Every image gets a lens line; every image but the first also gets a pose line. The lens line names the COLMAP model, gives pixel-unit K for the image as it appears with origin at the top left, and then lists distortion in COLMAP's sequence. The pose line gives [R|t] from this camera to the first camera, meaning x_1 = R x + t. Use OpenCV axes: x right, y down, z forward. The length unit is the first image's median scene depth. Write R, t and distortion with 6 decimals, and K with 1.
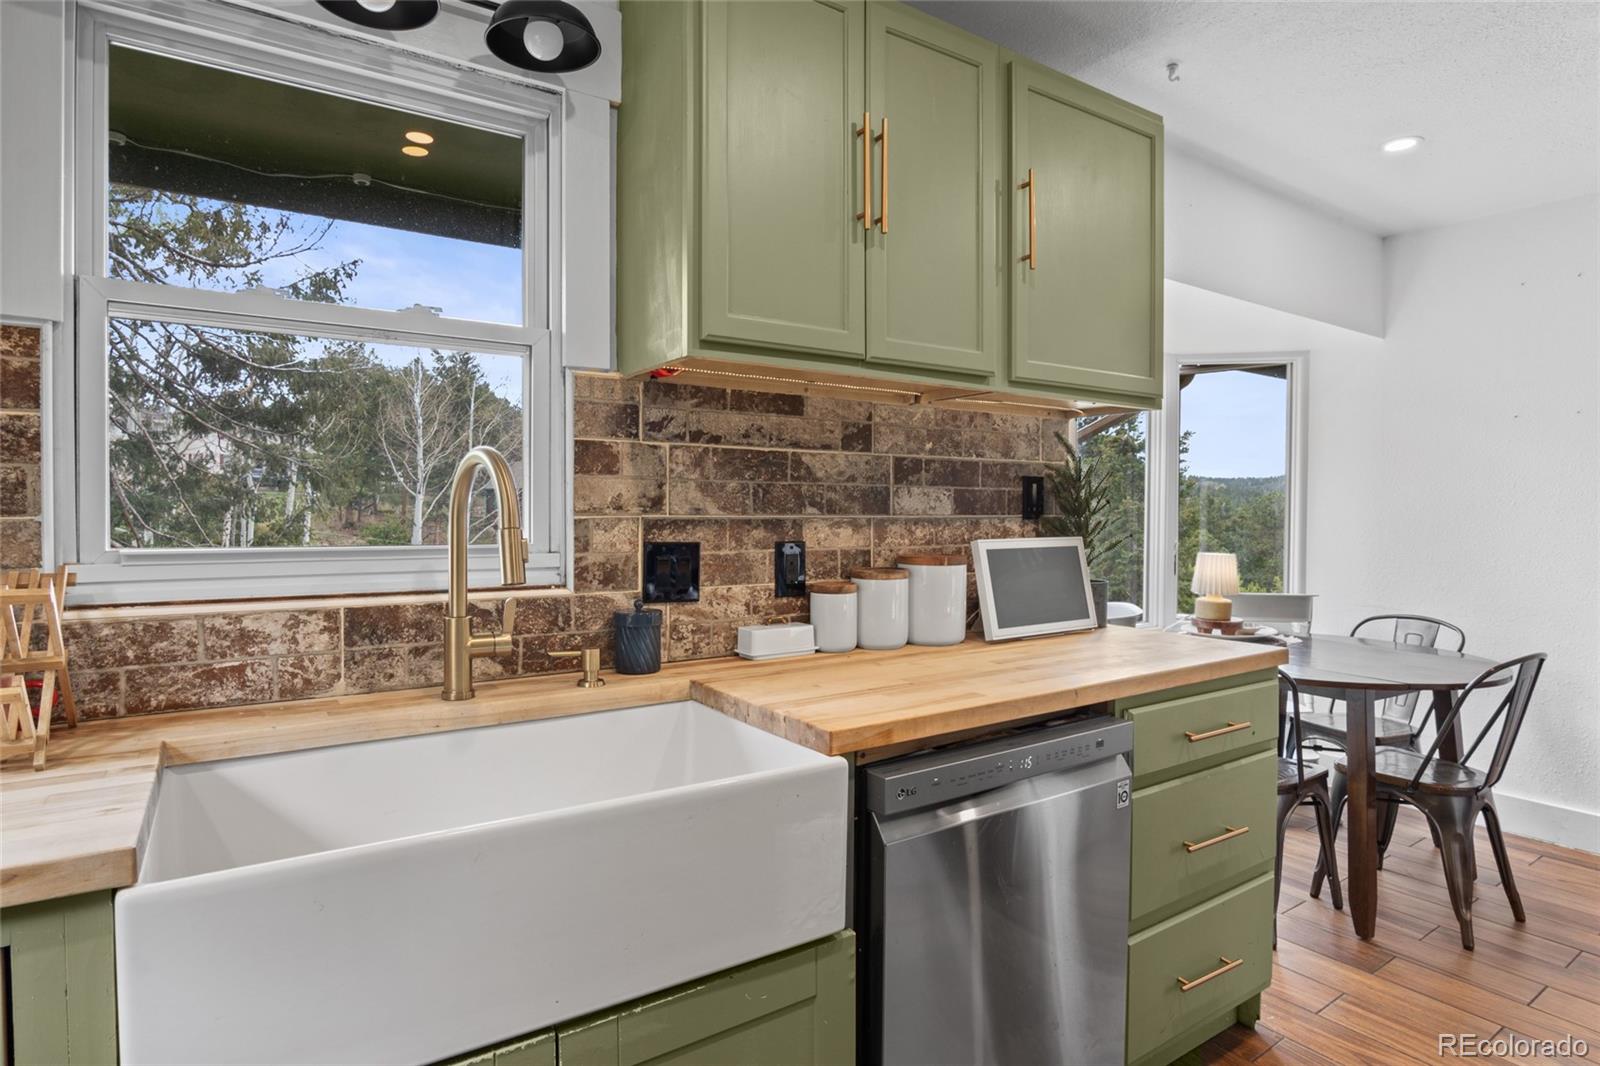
lens RADIAL K [[884.6, 0, 801.3], [0, 884.6, 528.3], [0, 0, 1]] dist [-0.030604, 0.006565]
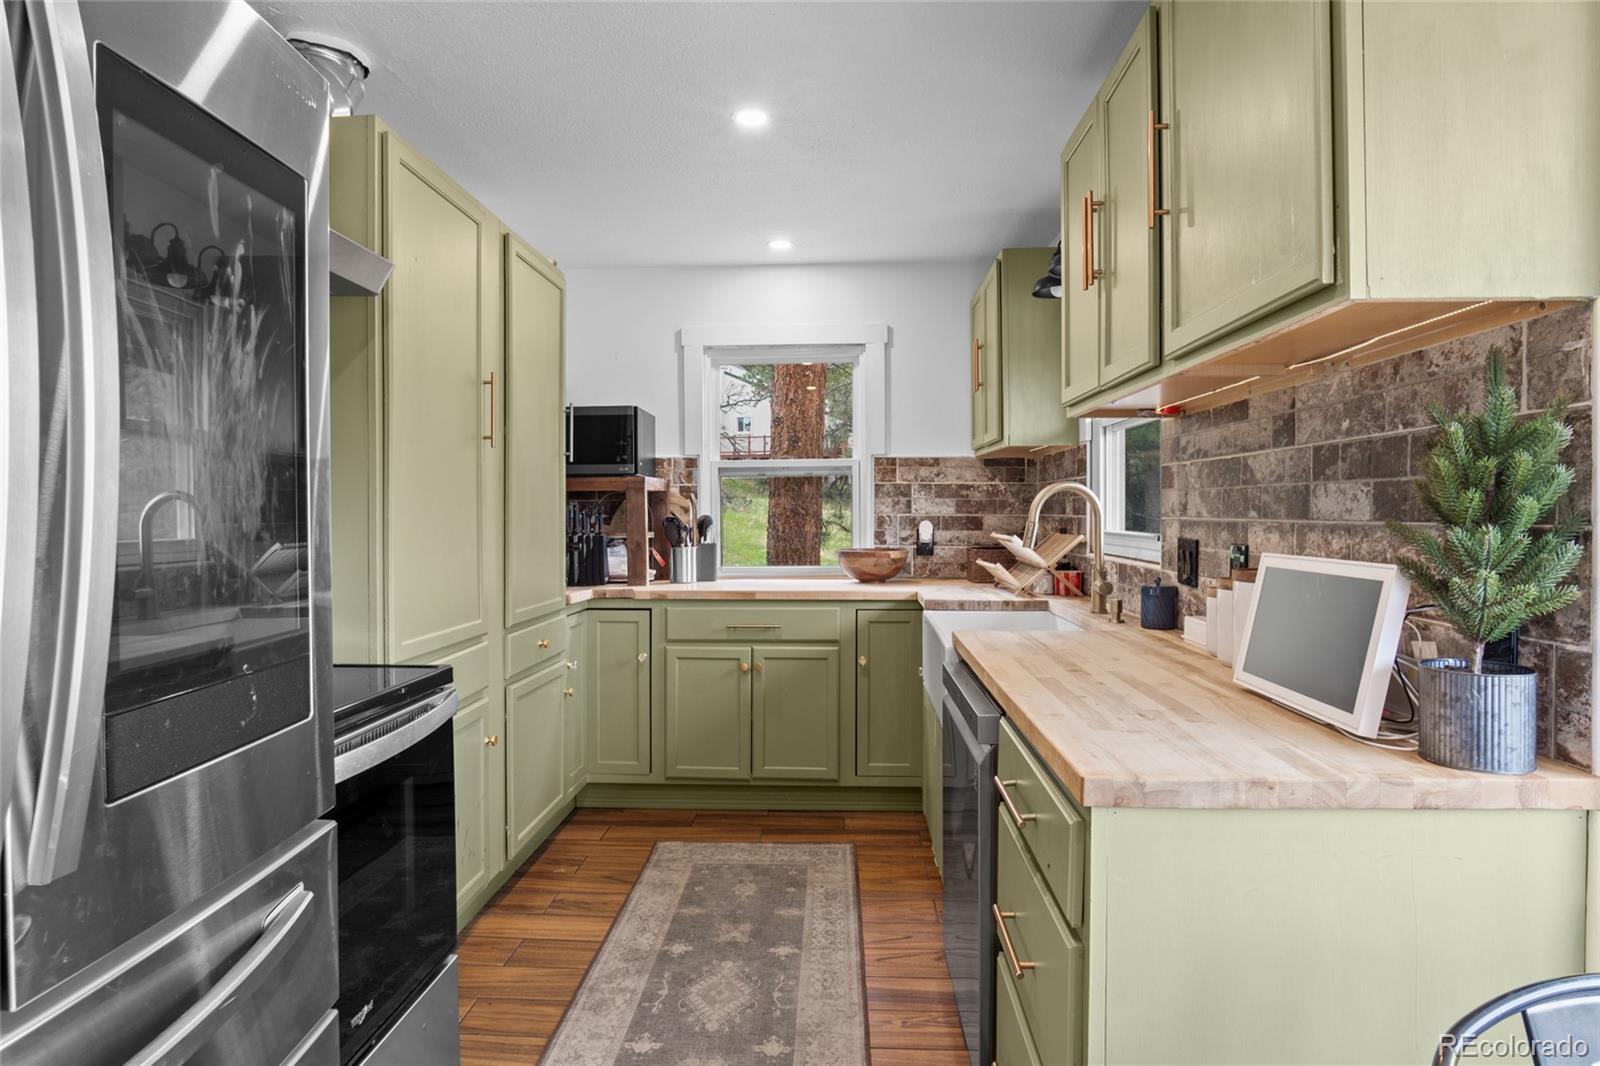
lens RADIAL K [[884.6, 0, 799.8], [0, 884.6, 526.9], [0, 0, 1]] dist [-0.030604, 0.006565]
pose [[-0.612220, 0.012233, -0.790593, 1.004380], [-0.015412, 0.999506, 0.027401, -0.022902], [0.790537, 0.028960, -0.611729, 1.110016]]
